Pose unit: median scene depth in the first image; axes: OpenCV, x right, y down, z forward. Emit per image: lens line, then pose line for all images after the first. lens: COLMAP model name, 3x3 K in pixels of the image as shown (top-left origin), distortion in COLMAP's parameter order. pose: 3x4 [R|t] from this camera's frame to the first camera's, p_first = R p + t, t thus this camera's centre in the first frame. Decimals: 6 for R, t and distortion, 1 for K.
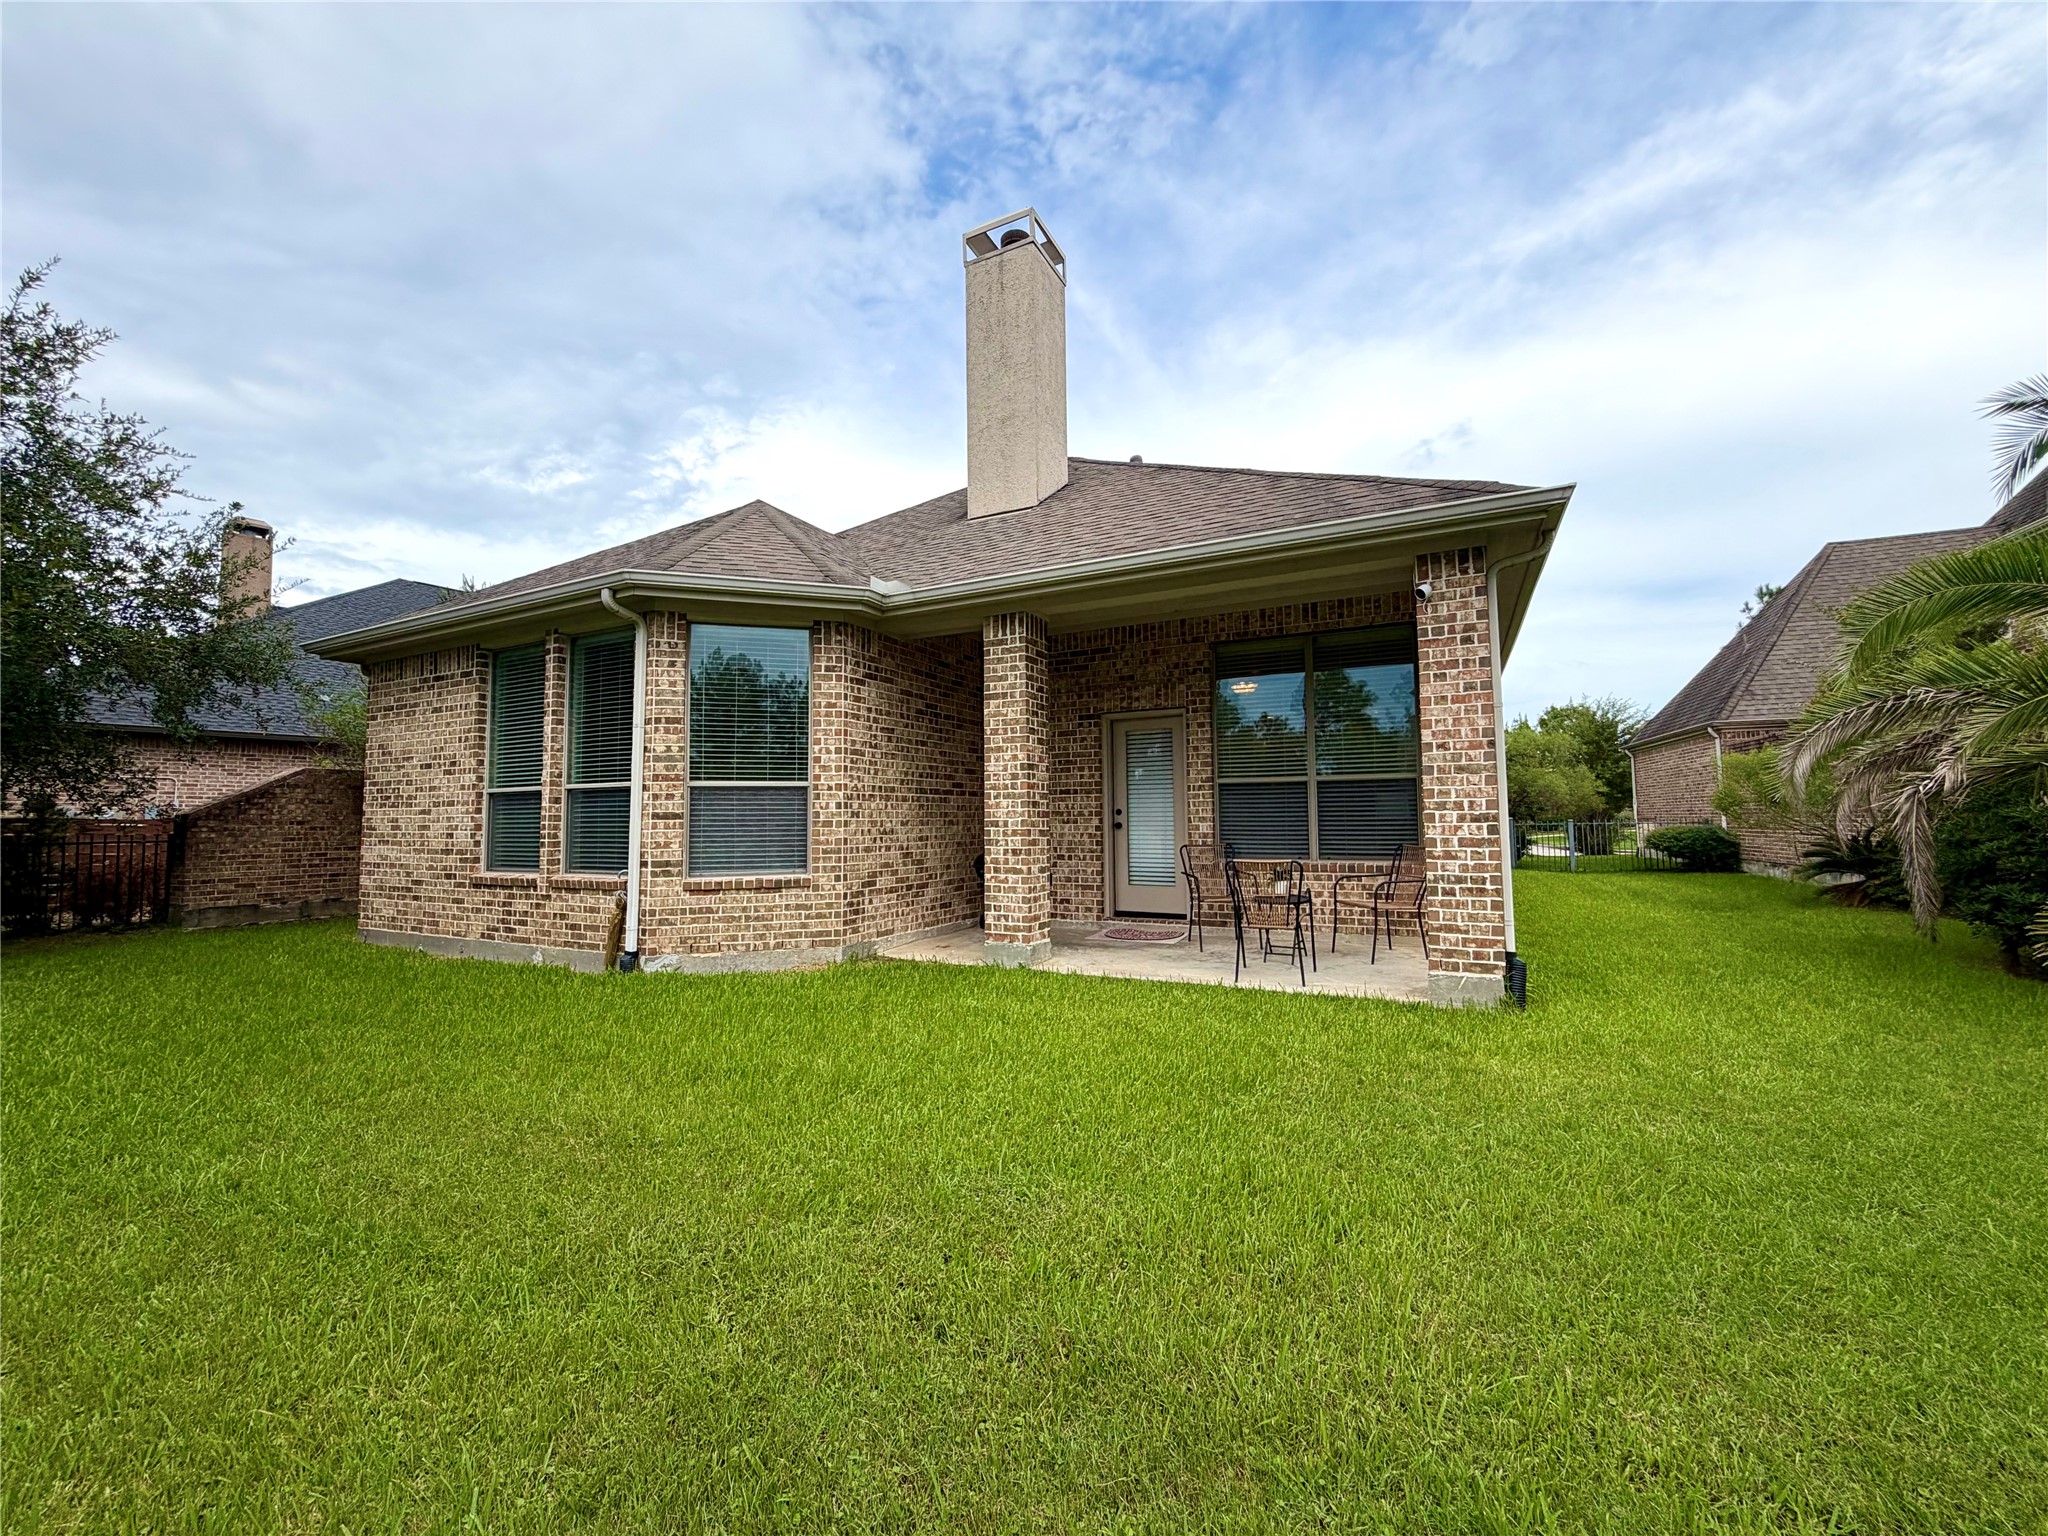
lens RADIAL K [[814.7, 0, 1024.0], [0, 814.7, 768.0], [0, 0, 1]] dist [-0.000457, 0.000513]
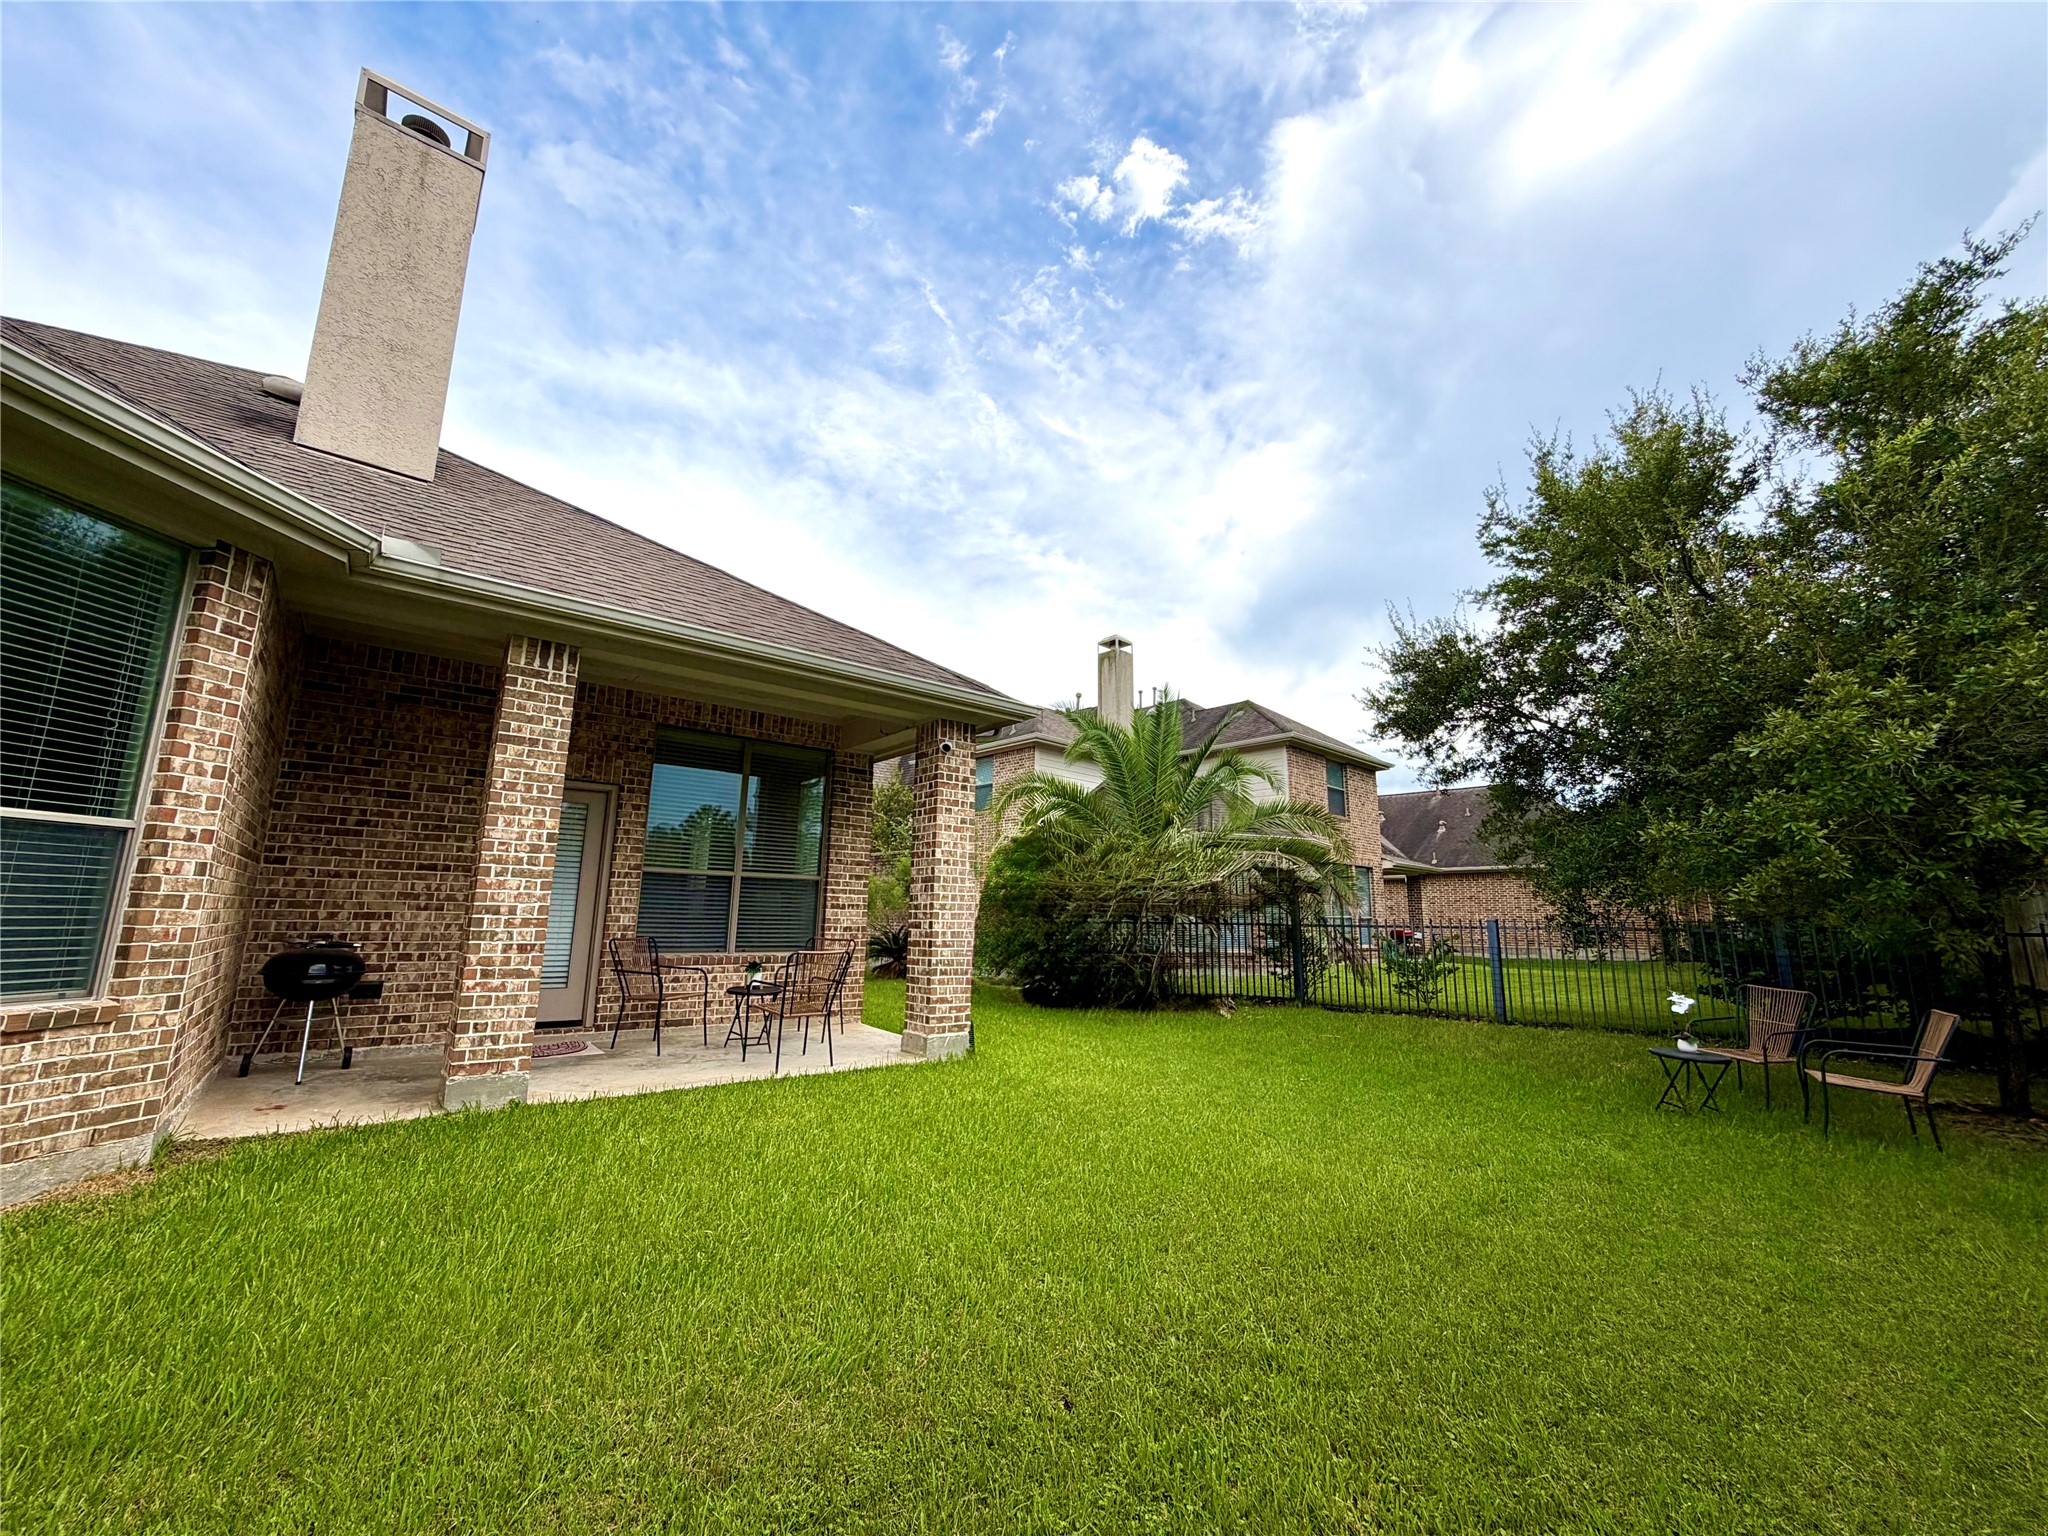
lens RADIAL K [[814.7, 0, 1024.0], [0, 814.7, 768.0], [0, 0, 1]] dist [-0.000457, 0.000513]
pose [[0.400580, 0.183774, 0.897643, -0.526043], [-0.079191, 0.982958, -0.165901, 0.026226], [-0.912833, -0.004628, 0.408307, 0.257372]]
